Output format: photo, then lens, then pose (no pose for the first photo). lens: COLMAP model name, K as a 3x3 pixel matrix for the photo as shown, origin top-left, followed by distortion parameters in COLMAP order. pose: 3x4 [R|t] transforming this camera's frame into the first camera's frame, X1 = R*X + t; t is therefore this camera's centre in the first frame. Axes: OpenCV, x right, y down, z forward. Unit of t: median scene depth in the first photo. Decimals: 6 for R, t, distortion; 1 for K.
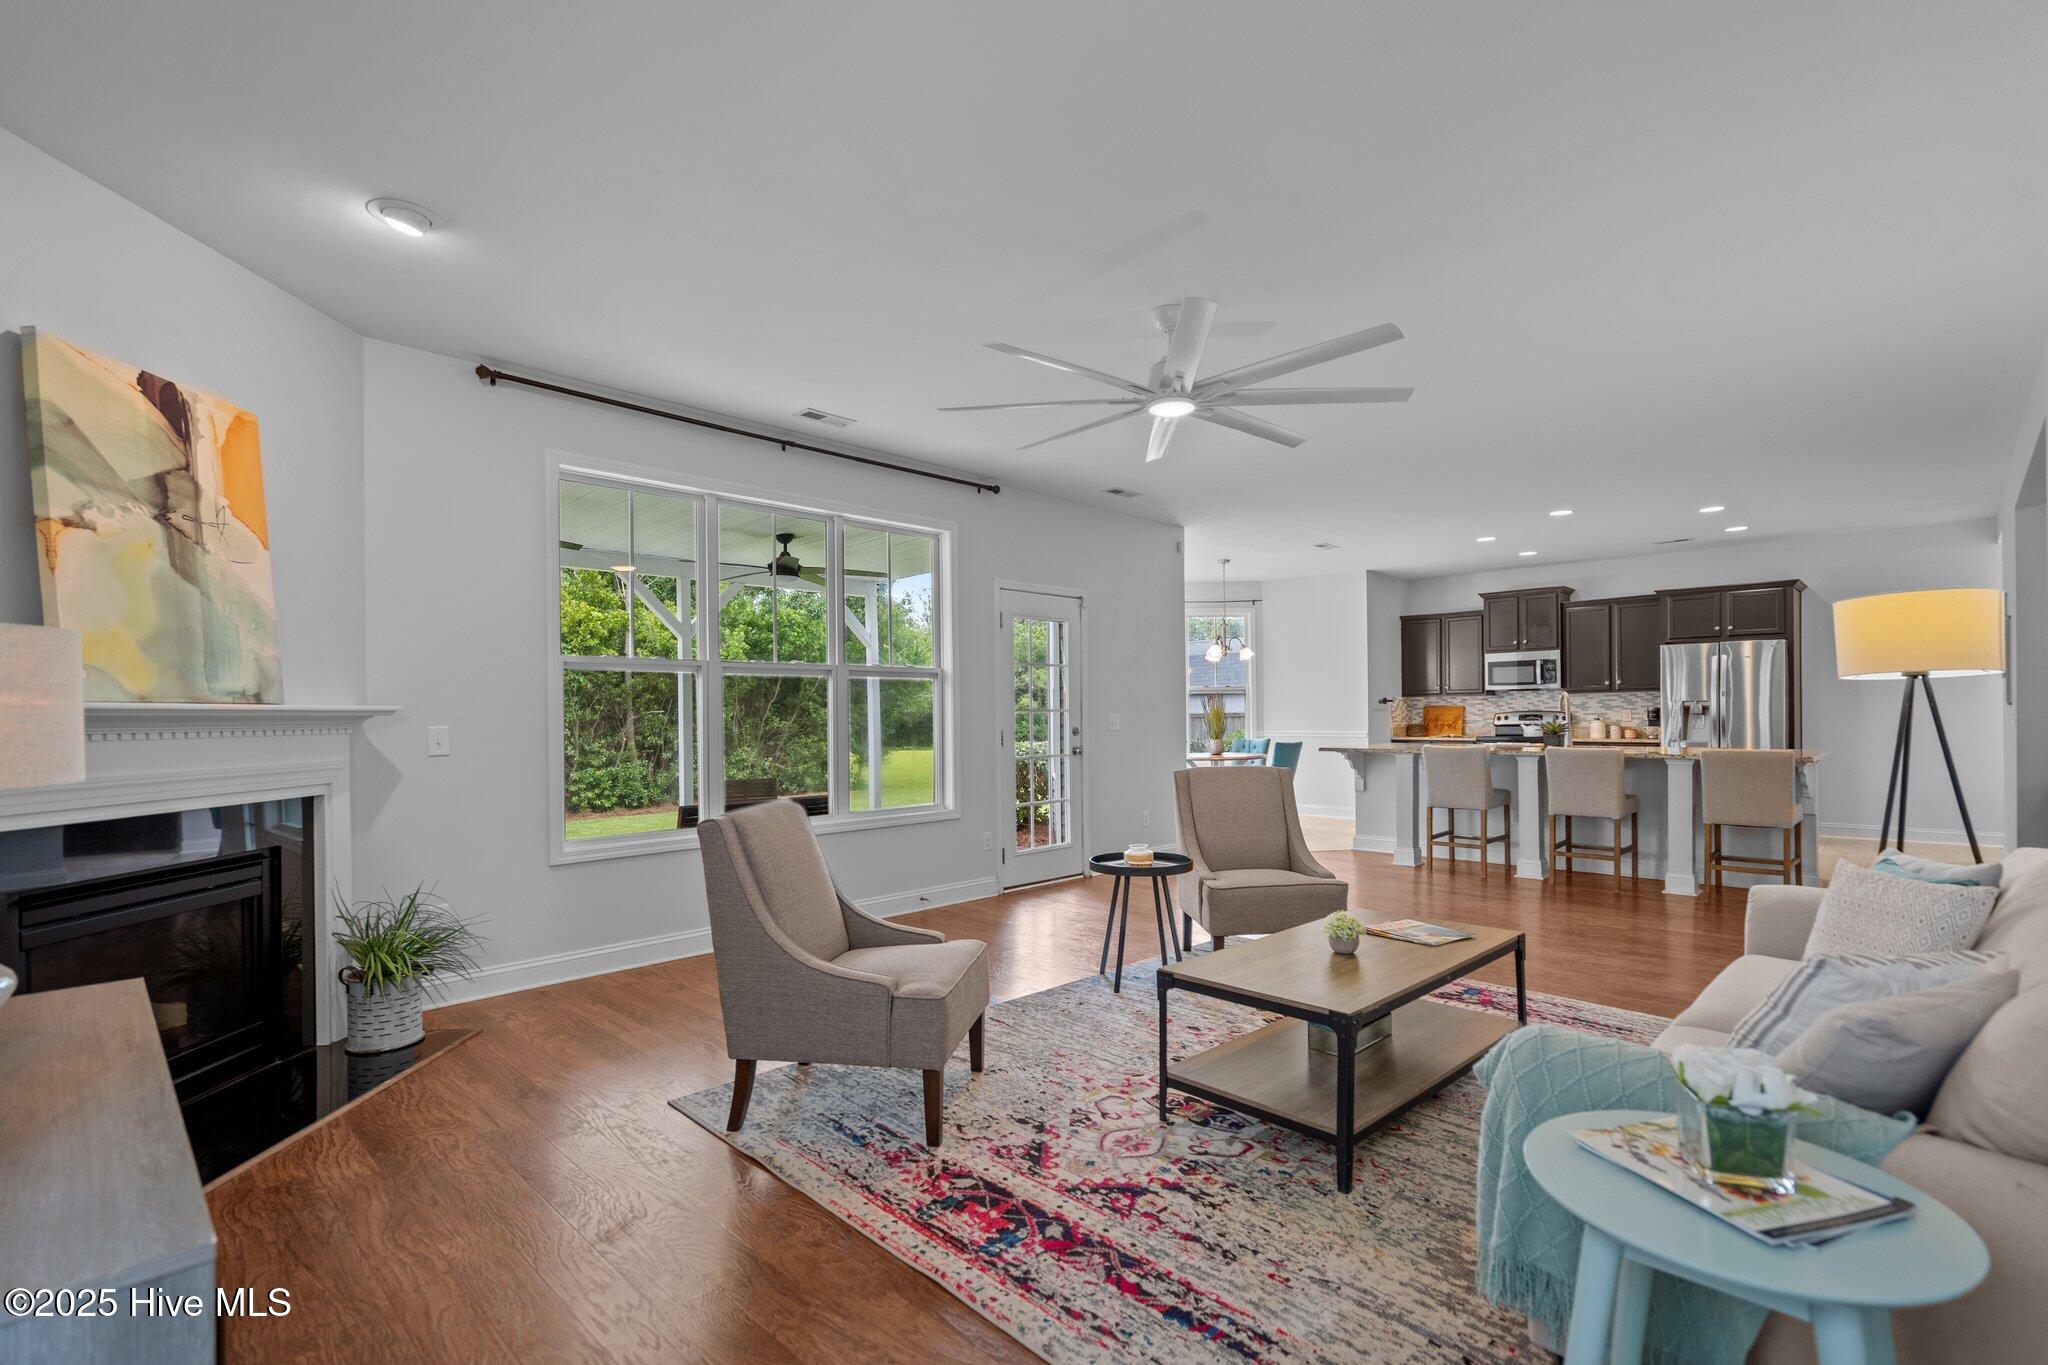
lens RADIAL K [[936.1, 0, 1031.1], [0, 936.1, 714.6], [0, 0, 1]] dist [0.002570, 0.000164]
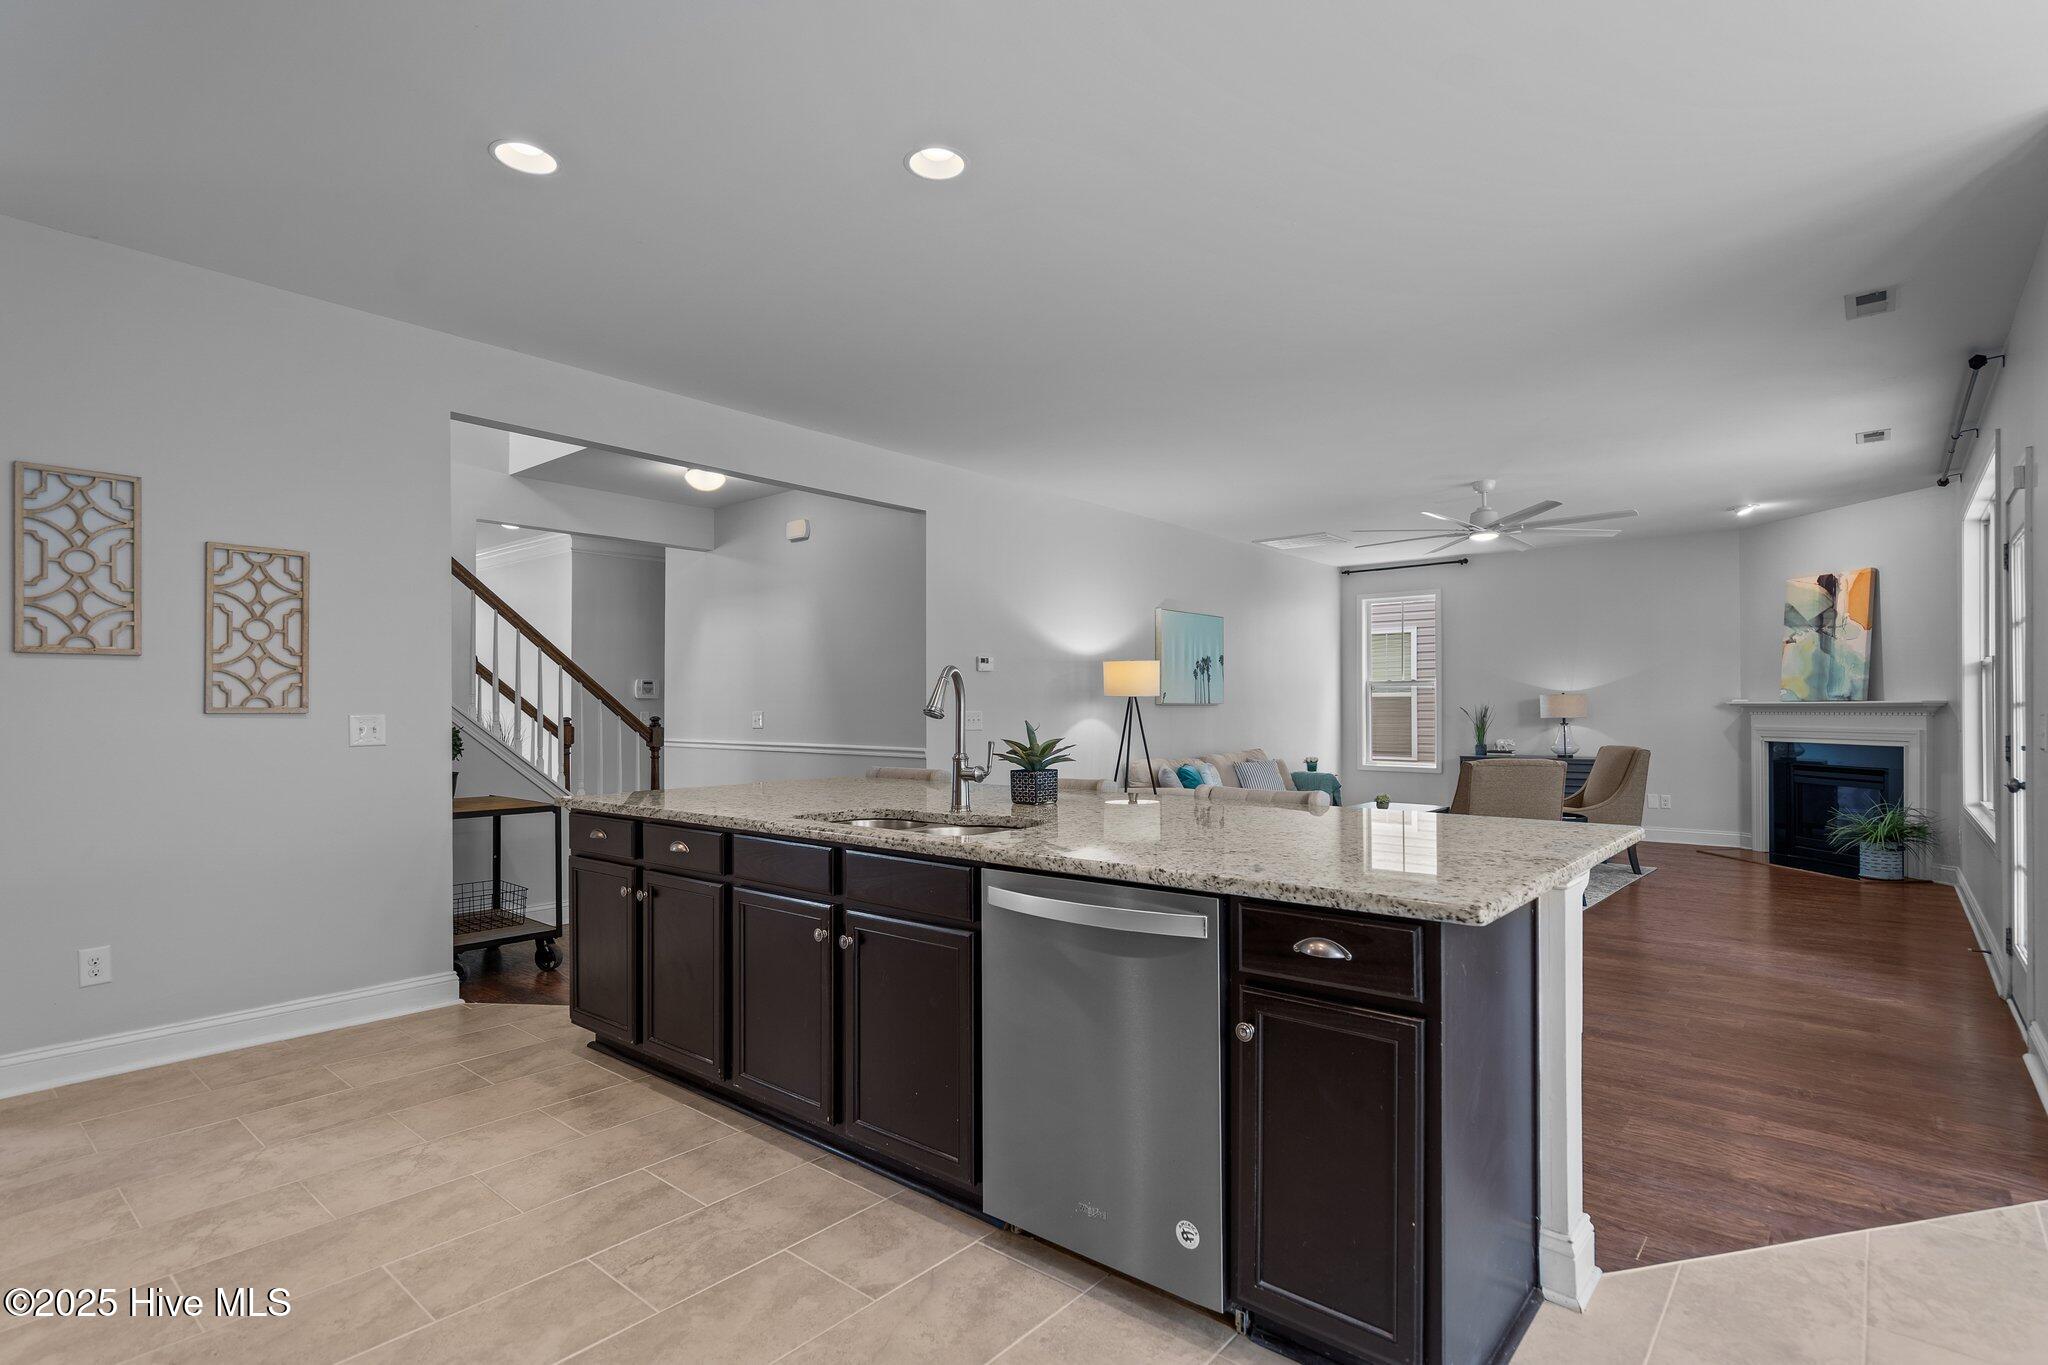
lens RADIAL K [[1003.9, 0, 1028.4], [0, 1003.9, 701.8], [0, 0, 1]] dist [0.002990, 0.000353]
pose [[-0.997409, 0.010294, -0.071202, 0.489347], [0.010666, 0.999931, -0.004847, -0.006845], [0.071147, -0.005594, -0.997450, 1.208016]]
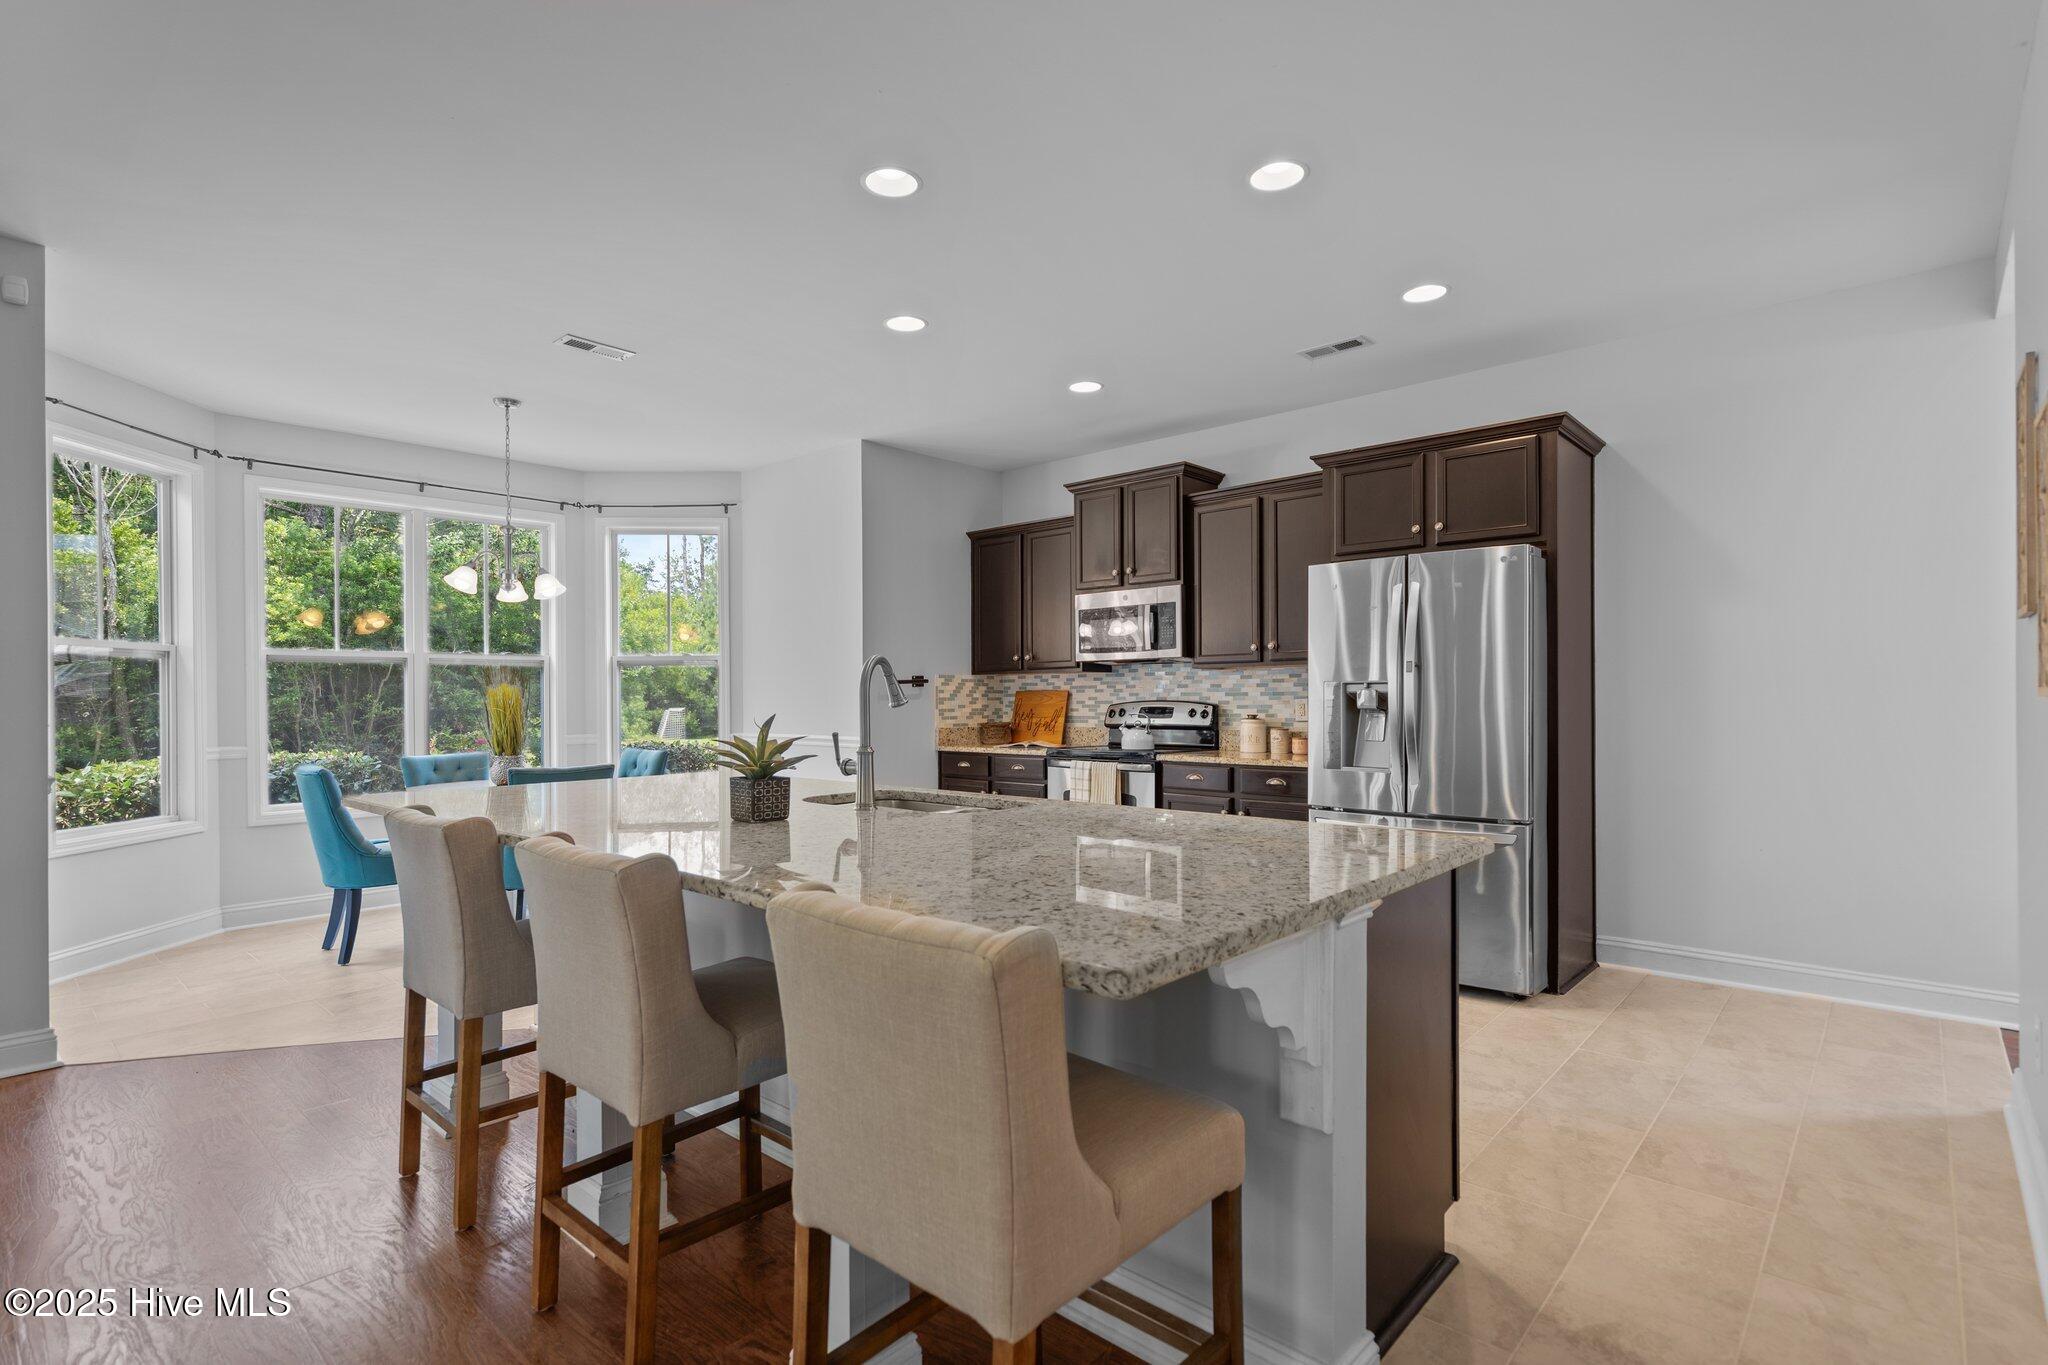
lens RADIAL K [[1003.9, 0, 1012.8], [0, 1003.9, 694.3], [0, 0, 1]] dist [0.002990, 0.000353]
pose [[0.999637, 0.002075, 0.026869, 0.527583], [-0.002007, 0.999995, -0.002563, -0.007064], [-0.026875, 0.002508, 0.999636, 0.513101]]
